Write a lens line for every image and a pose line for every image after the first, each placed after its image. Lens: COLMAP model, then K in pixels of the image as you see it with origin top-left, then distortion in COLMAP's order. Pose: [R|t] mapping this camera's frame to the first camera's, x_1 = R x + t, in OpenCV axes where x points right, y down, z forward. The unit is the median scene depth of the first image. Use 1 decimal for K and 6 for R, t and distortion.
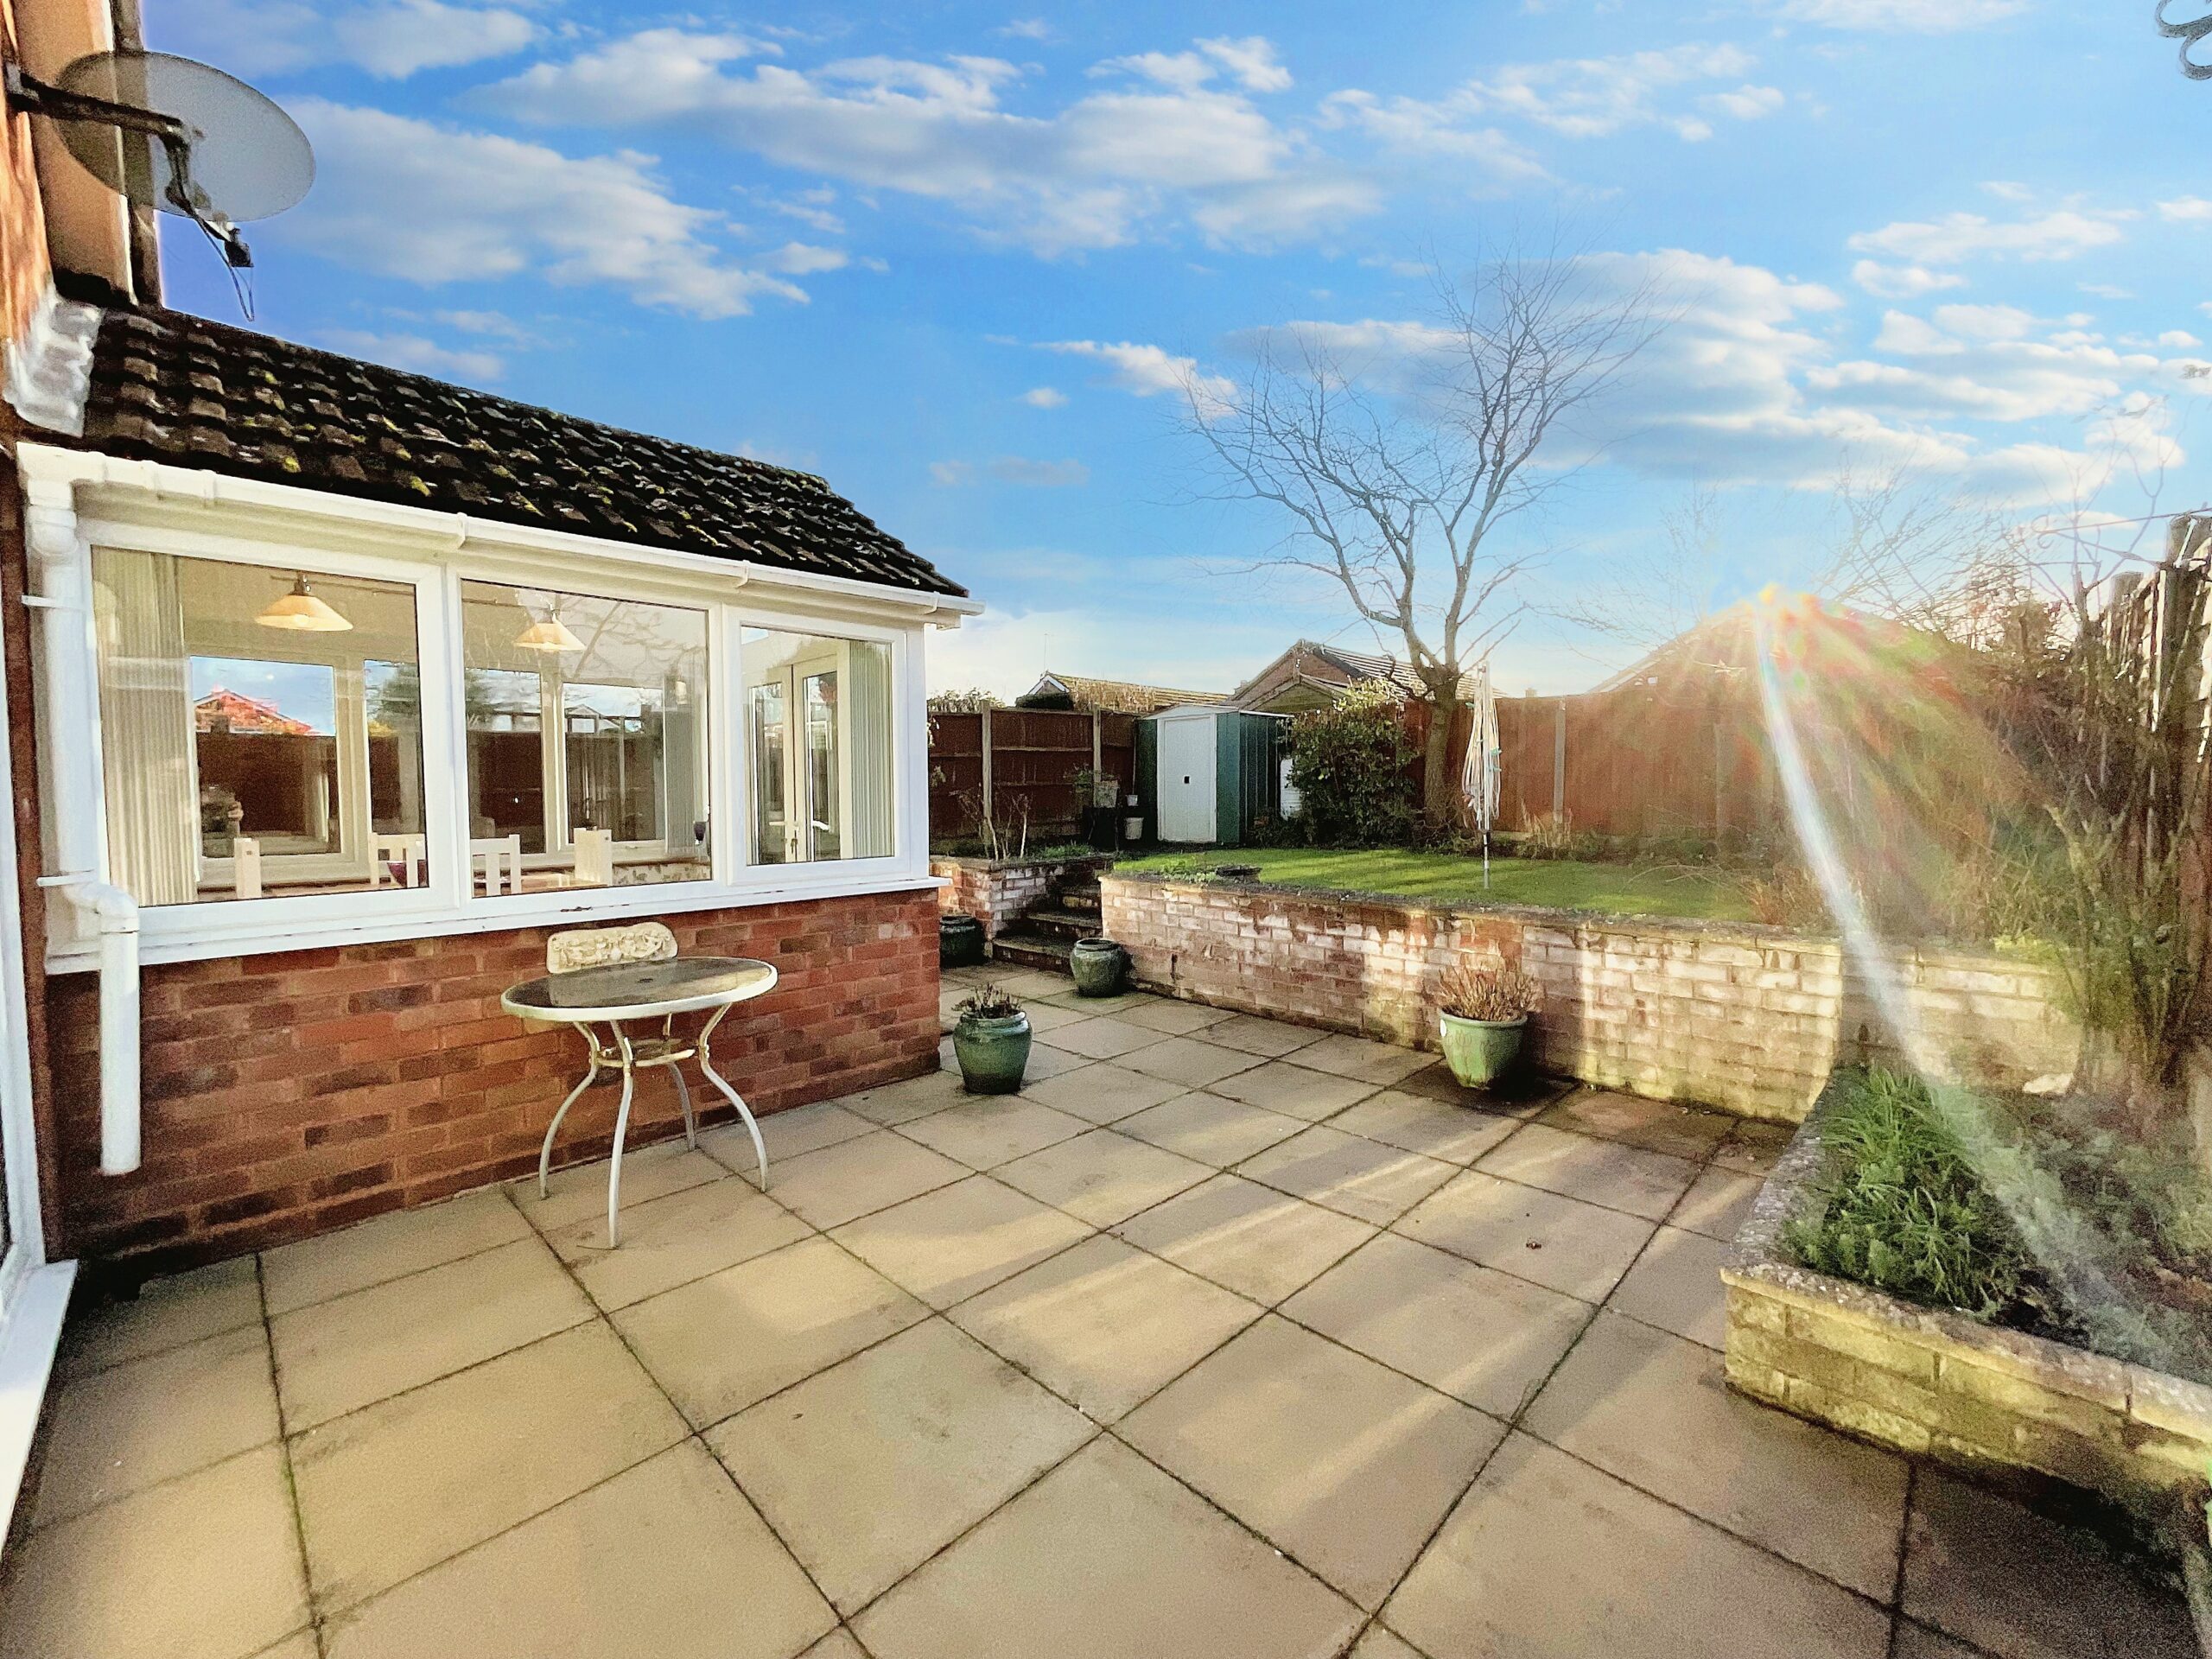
lens RADIAL K [[905.6, 0, 1104.7], [0, 905.6, 826.6], [0, 0, 1]] dist [-0.009104, 0.002832]
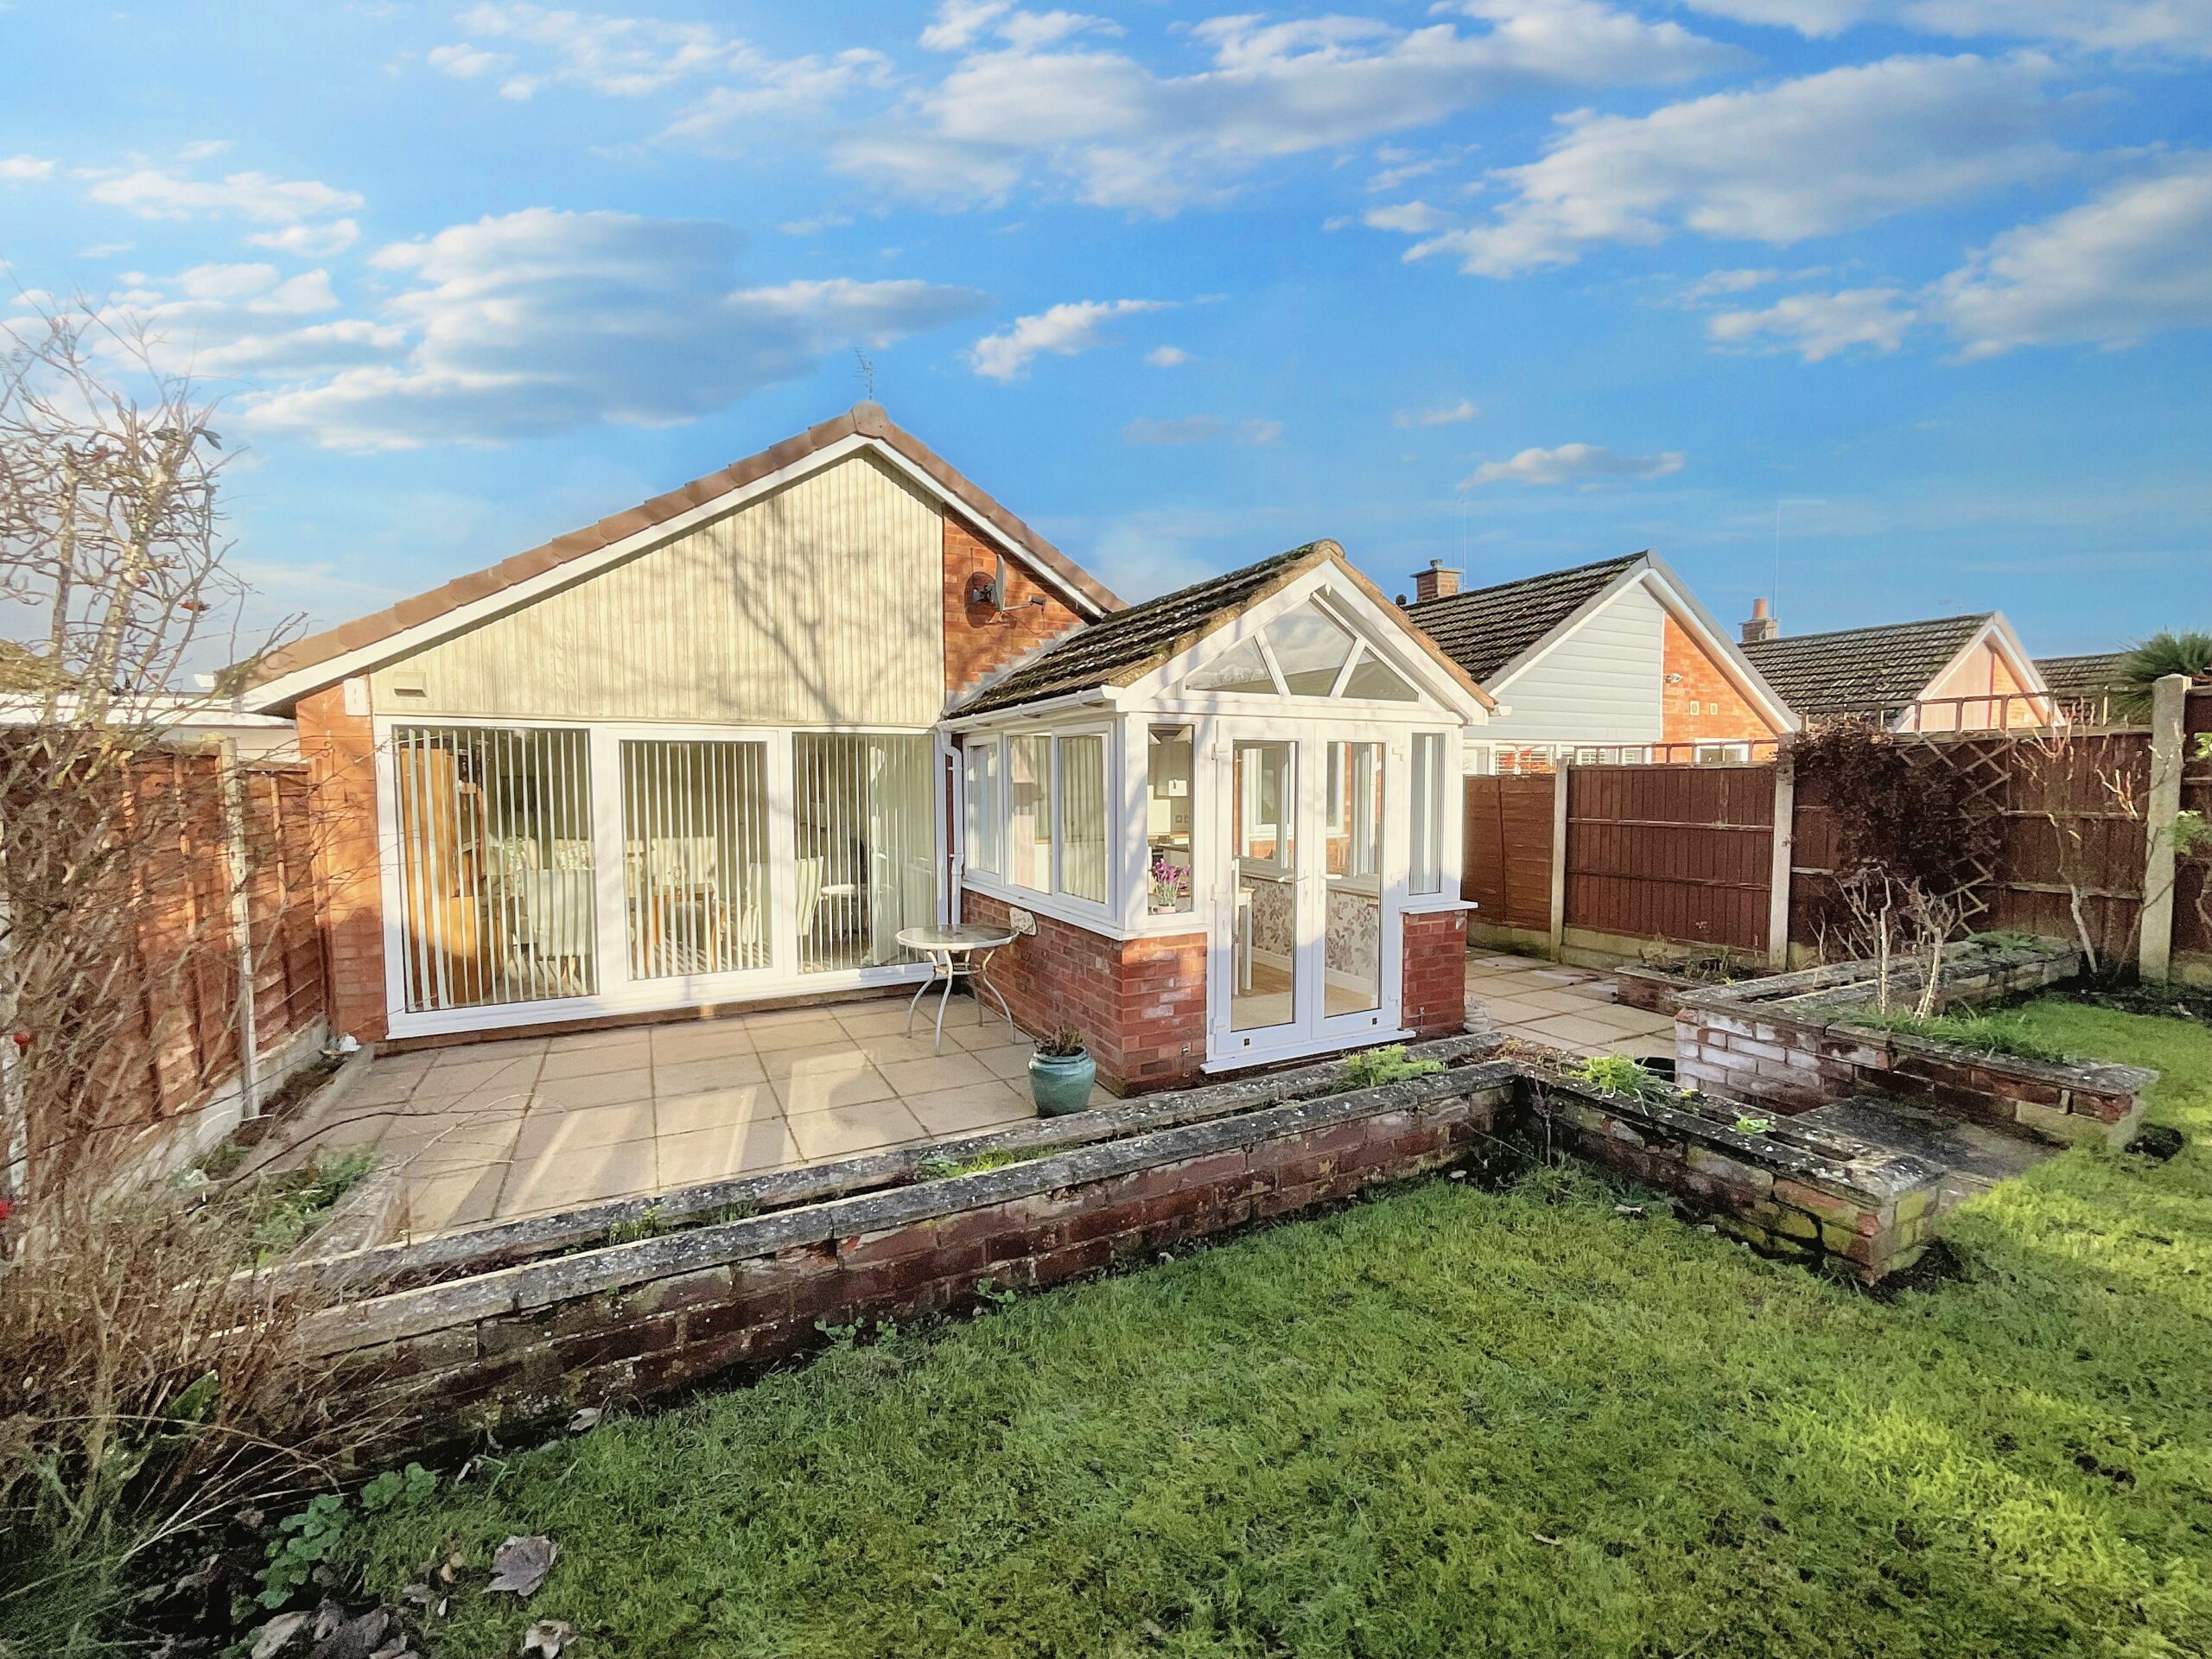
lens RADIAL K [[905.6, 0, 1100.9], [0, 905.6, 827.8], [0, 0, 1]] dist [-0.009104, 0.002832]
pose [[-0.311739, 0.060133, -0.948263, 0.544698], [-0.036686, 0.996489, 0.075252, -0.096627], [0.949459, 0.058247, -0.308439, 0.801402]]
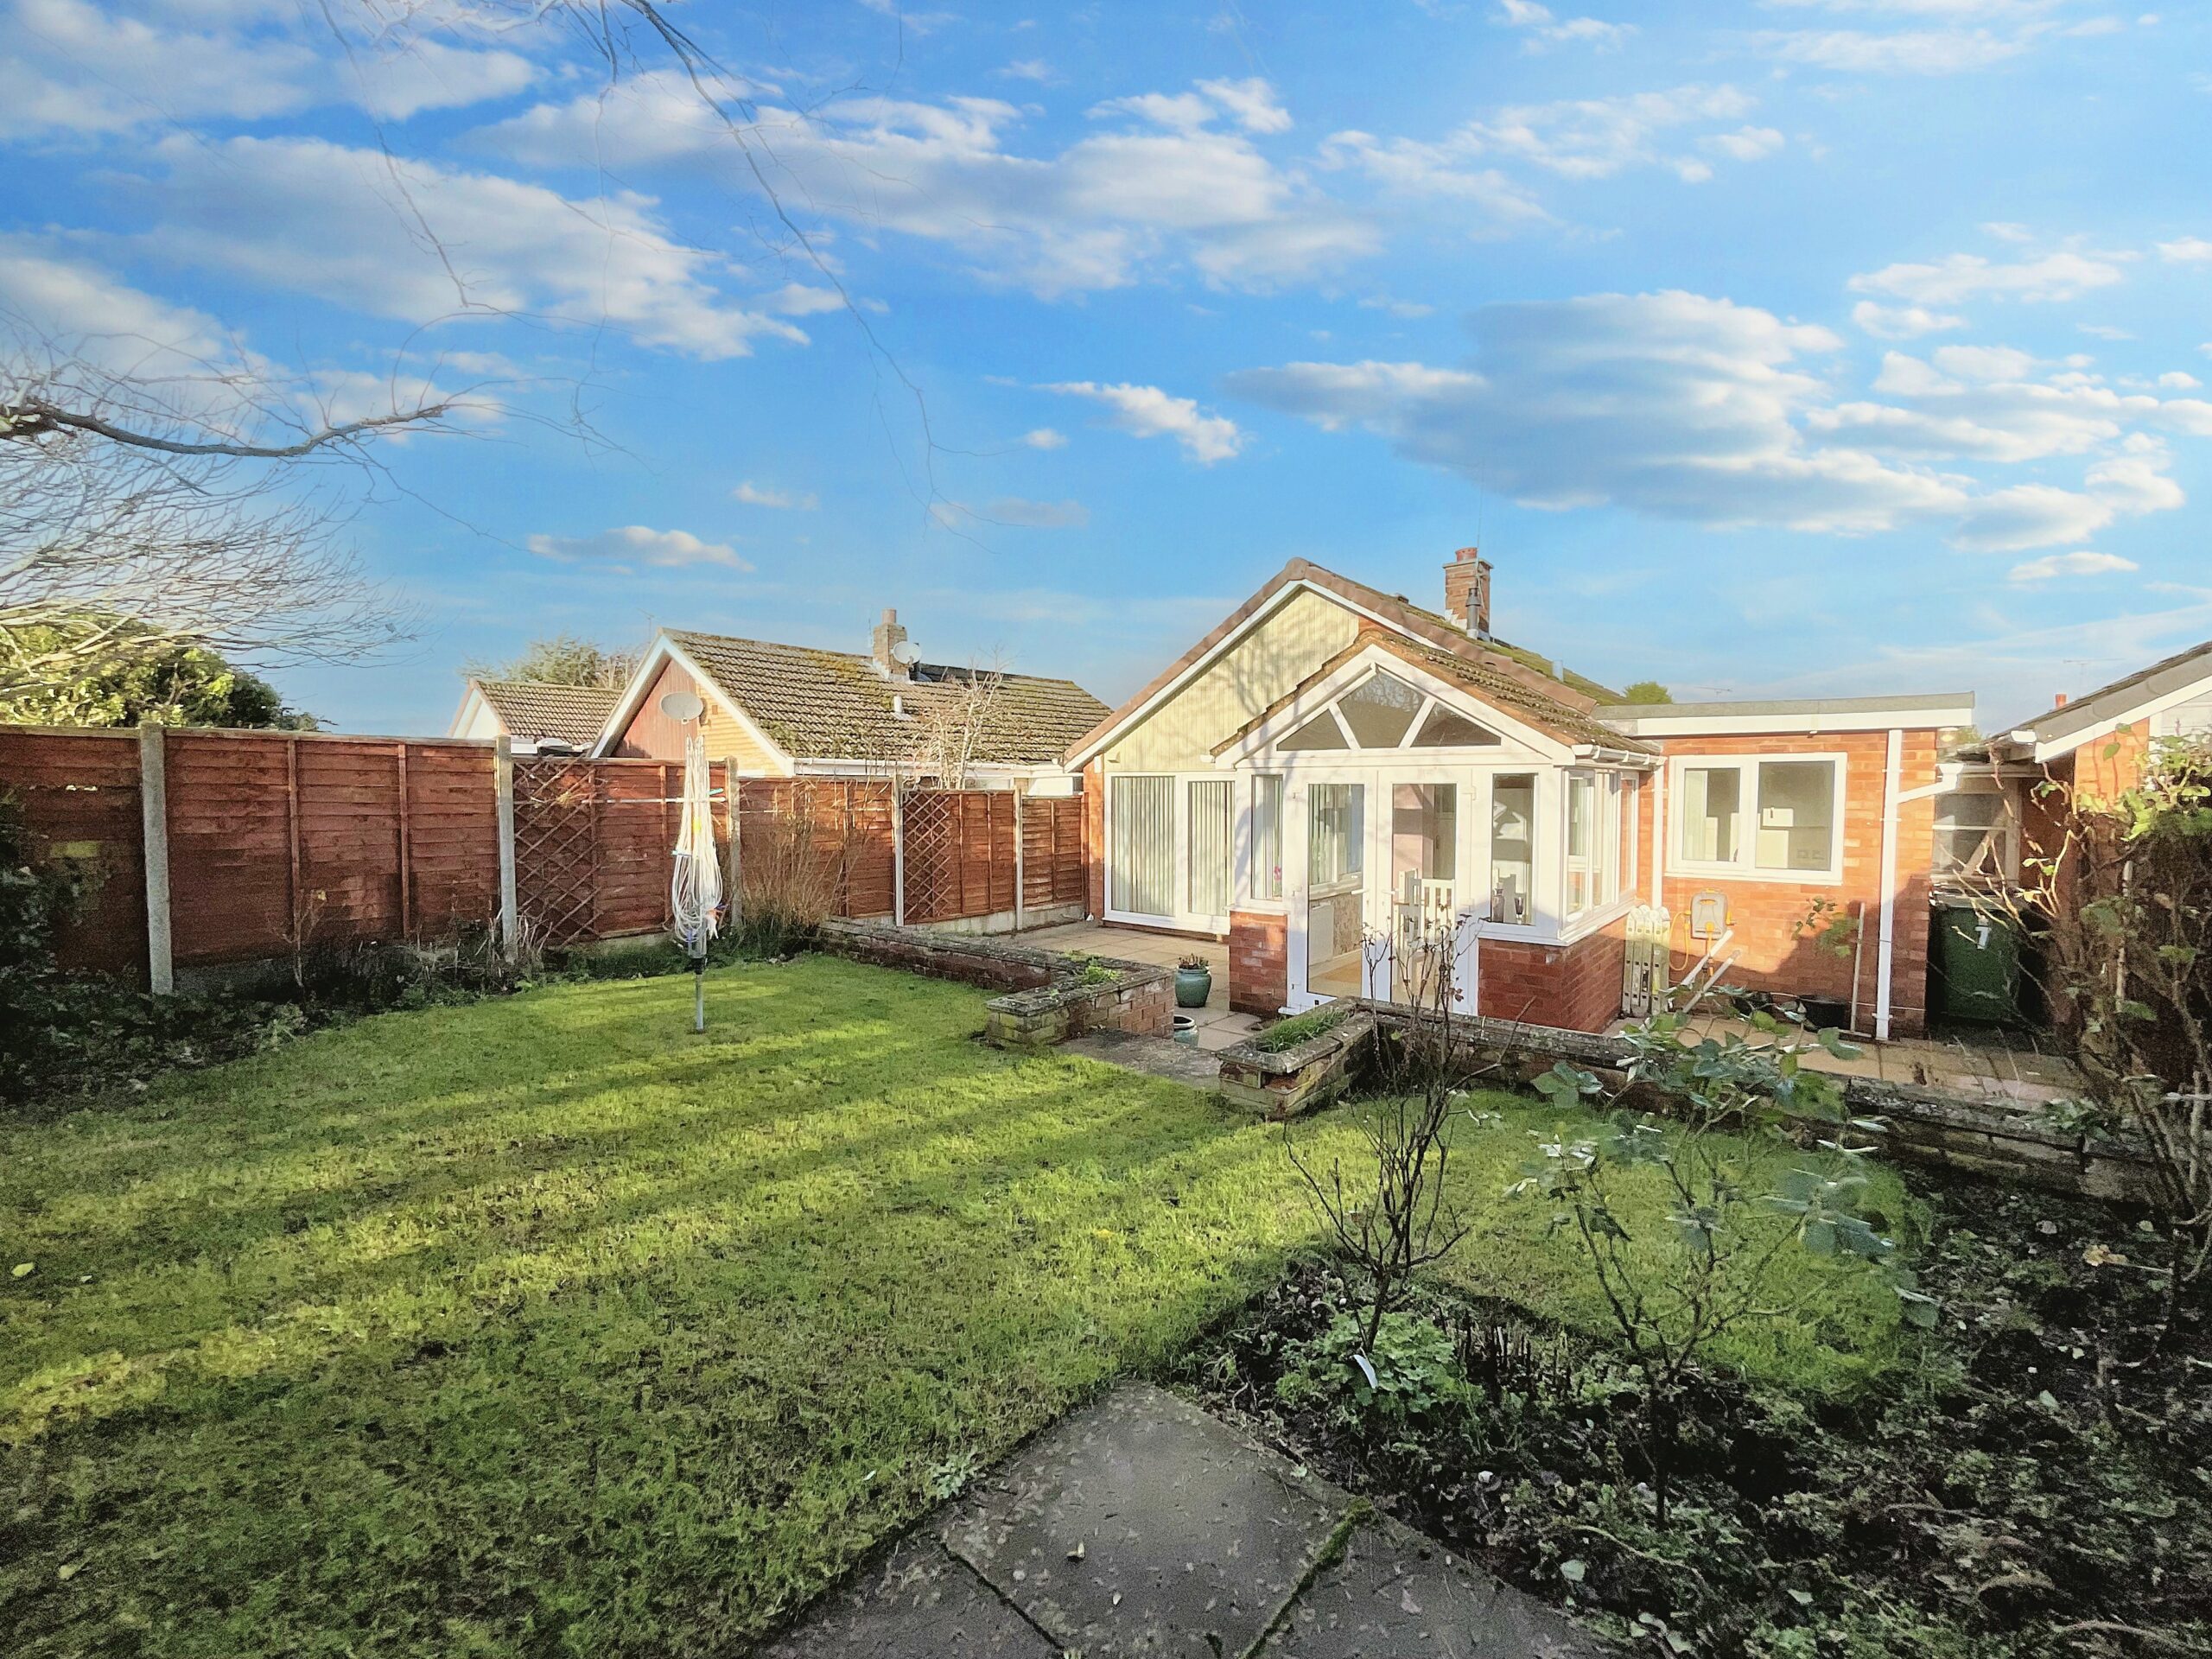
lens RADIAL K [[905.6, 0, 1109.0], [0, 905.6, 830.7], [0, 0, 1]] dist [-0.009104, 0.002832]
pose [[-0.997095, 0.008484, -0.075698, 0.120177], [0.001493, 0.995765, 0.091927, -0.159082], [0.076157, 0.091547, -0.992884, 1.687070]]
